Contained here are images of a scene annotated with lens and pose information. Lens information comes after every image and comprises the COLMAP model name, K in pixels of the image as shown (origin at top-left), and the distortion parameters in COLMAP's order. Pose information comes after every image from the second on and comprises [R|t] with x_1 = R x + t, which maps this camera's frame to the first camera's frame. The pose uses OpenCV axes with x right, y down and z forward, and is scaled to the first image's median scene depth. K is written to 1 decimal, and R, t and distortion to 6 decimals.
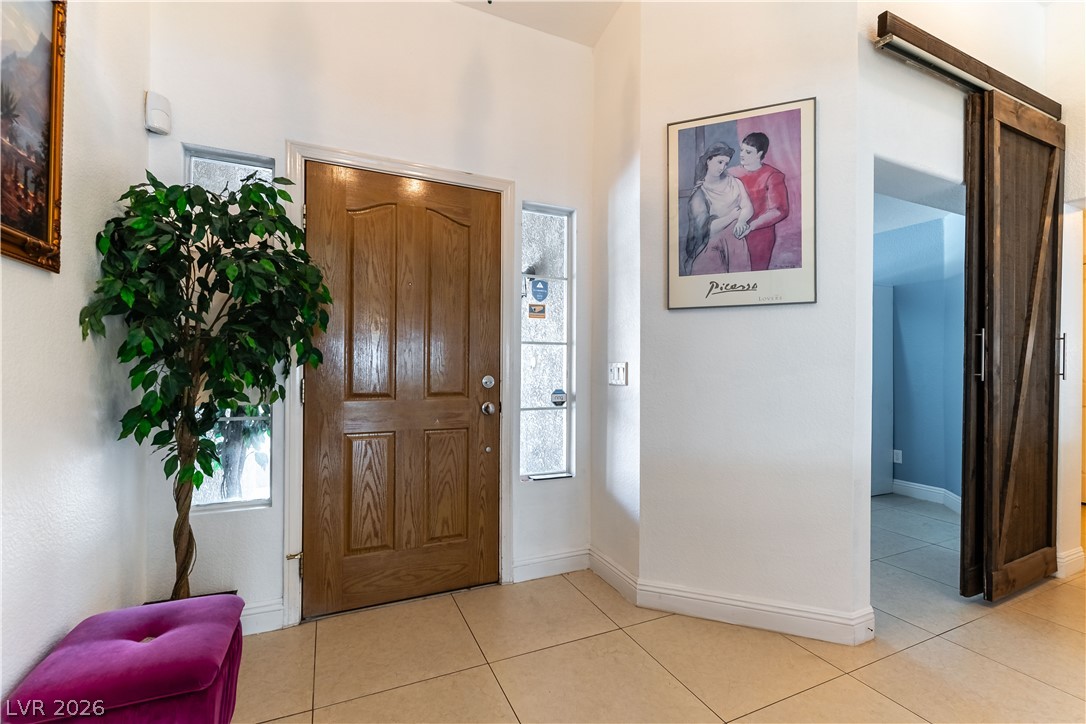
lens RADIAL K [[465.1, 0, 543.0], [0, 465.1, 362.0], [0, 0, 1]] dist [-0.000575, -0.000093]
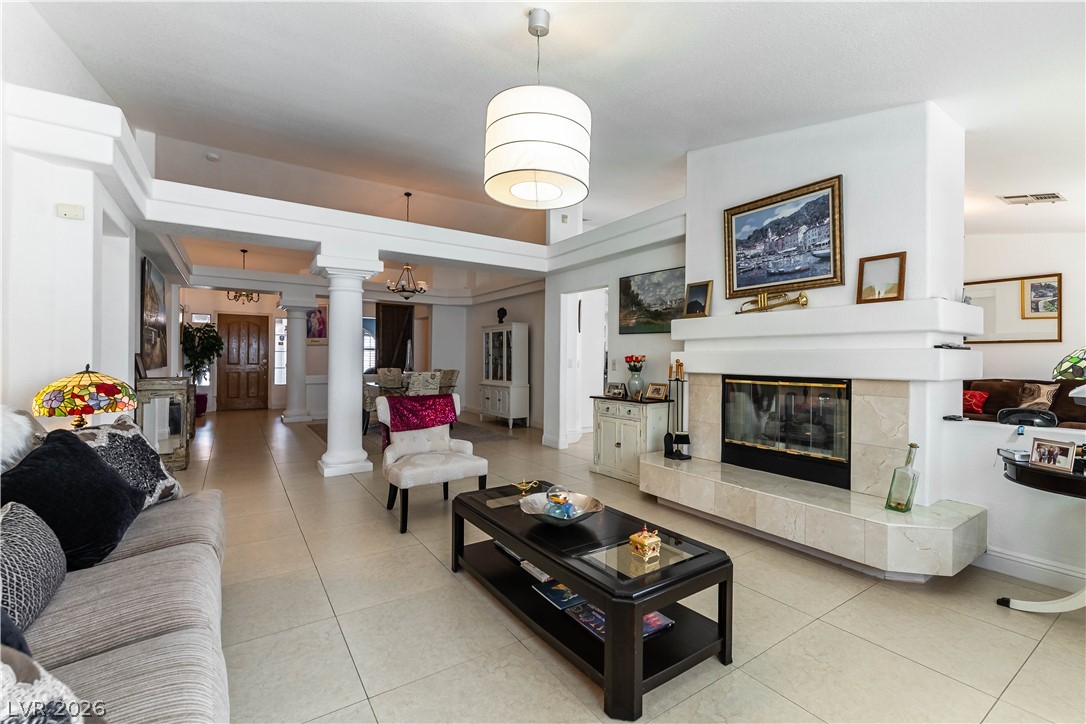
lens RADIAL K [[467.3, 0, 545.5], [0, 467.3, 353.8], [0, 0, 1]] dist [0.000398, -0.000420]
pose [[0.986921, 0.003080, 0.161173, 1.915647], [-0.002868, 0.999995, -0.001549, -0.027335], [-0.161177, 0.001066, 0.986925, -4.024855]]
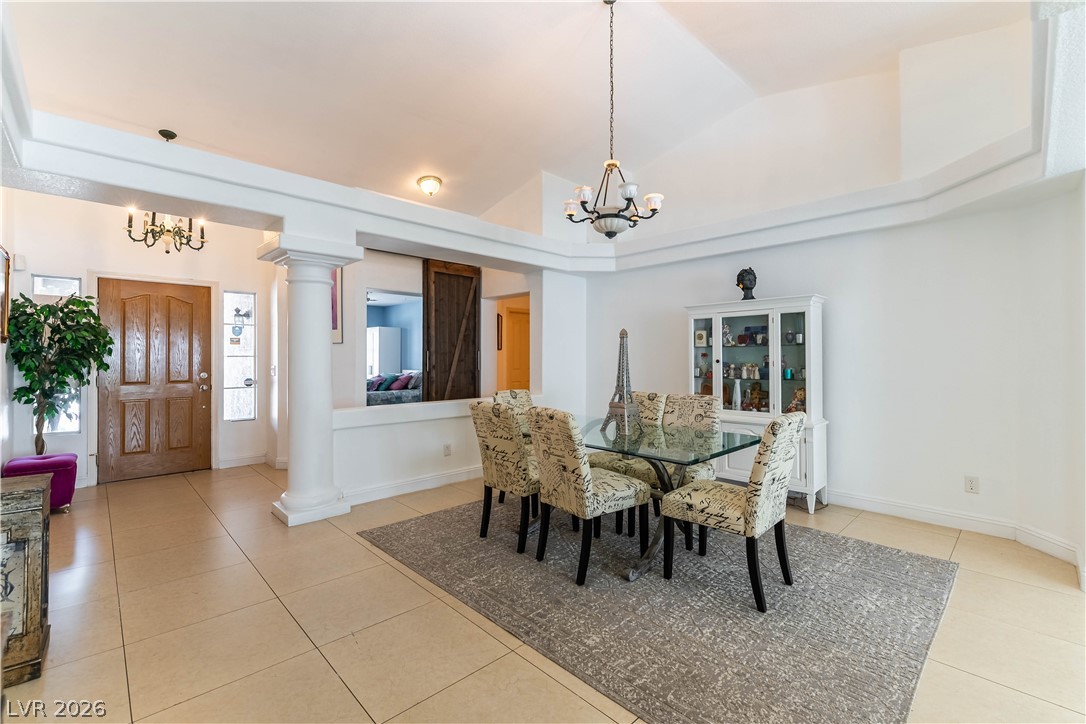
lens RADIAL K [[467.3, 0, 545.5], [0, 467.3, 353.8], [0, 0, 1]] dist [0.000398, -0.000420]
pose [[0.942850, -0.005506, 0.333171, 0.726152], [0.004129, 0.999980, 0.004839, -0.068403], [-0.333191, -0.003187, 0.942854, -1.738180]]
